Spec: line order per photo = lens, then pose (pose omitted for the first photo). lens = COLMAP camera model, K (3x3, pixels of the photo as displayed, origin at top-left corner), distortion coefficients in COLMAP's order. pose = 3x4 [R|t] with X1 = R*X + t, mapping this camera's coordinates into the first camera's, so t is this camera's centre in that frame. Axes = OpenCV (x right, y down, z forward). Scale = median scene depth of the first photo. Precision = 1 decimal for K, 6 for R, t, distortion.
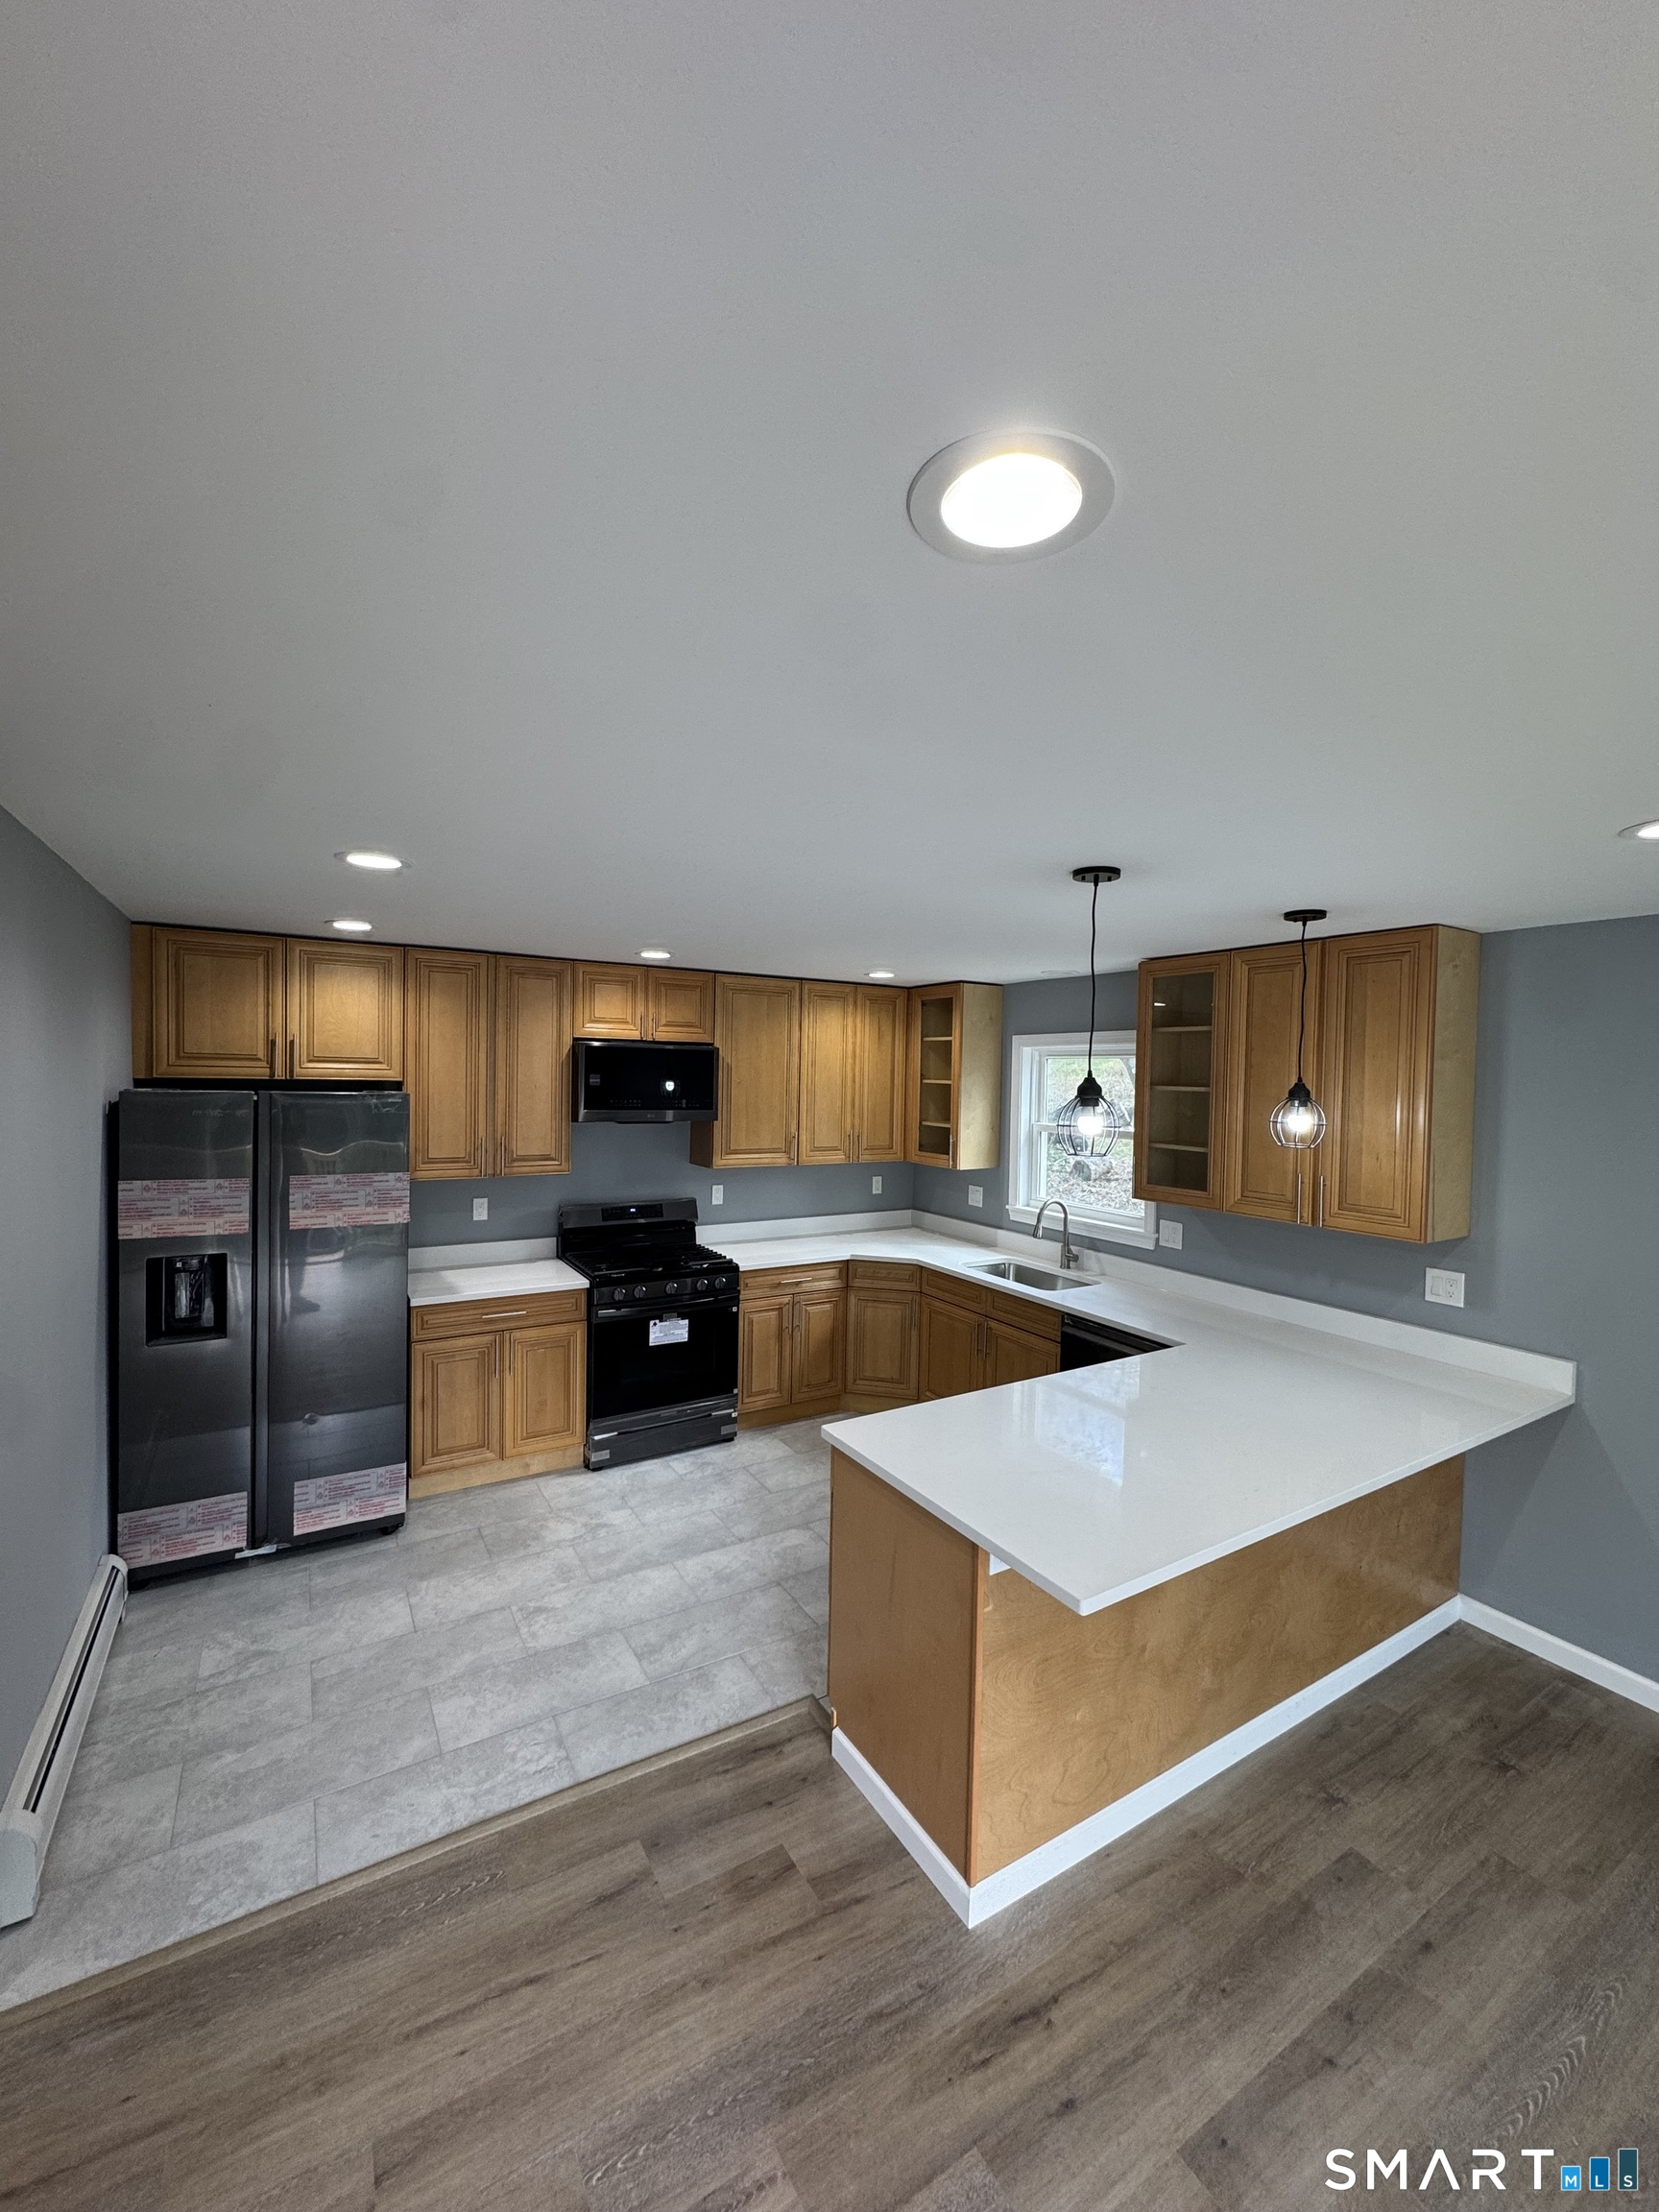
lens RADIAL K [[880.8, 0, 829.3], [0, 880.8, 1102.6], [0, 0, 1]] dist [-0.004904, 0.000650]
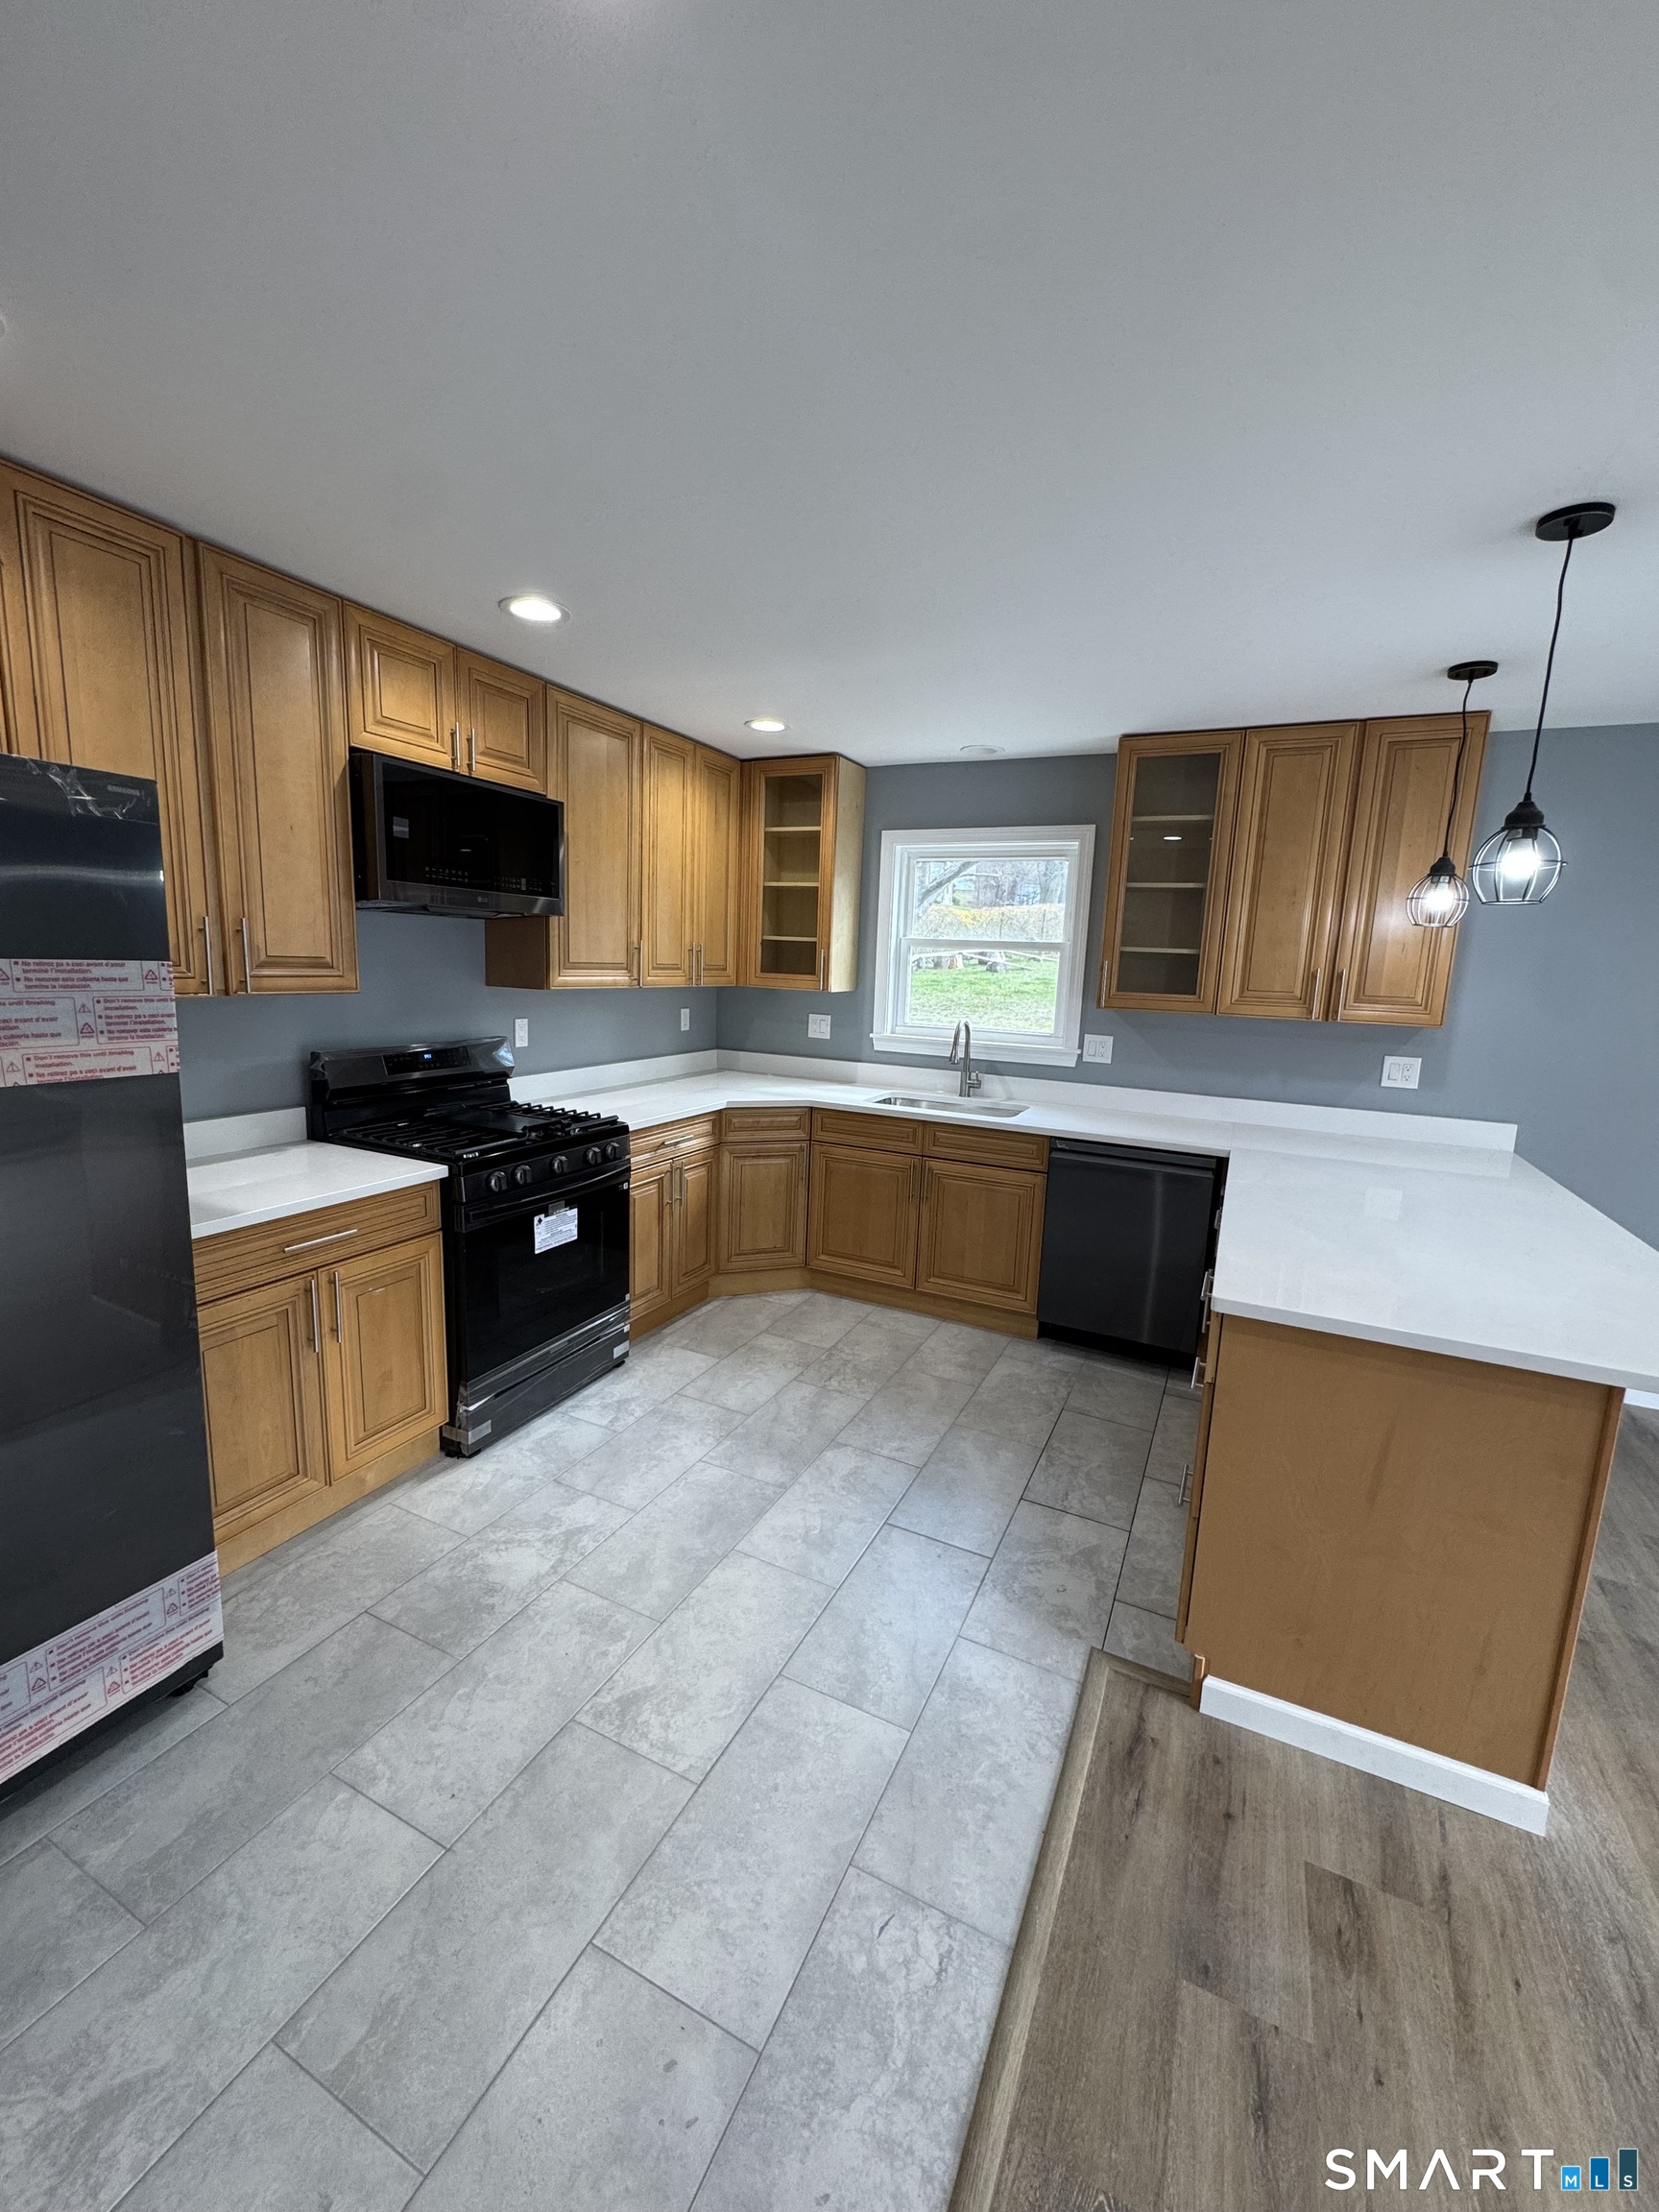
lens RADIAL K [[880.8, 0, 830.1], [0, 880.8, 1102.3], [0, 0, 1]] dist [-0.004904, 0.000650]
pose [[0.840078, -0.074887, 0.537272, -0.489579], [-0.005788, 0.989131, 0.146920, 0.091323], [-0.542435, -0.126534, 0.830514, 0.477668]]
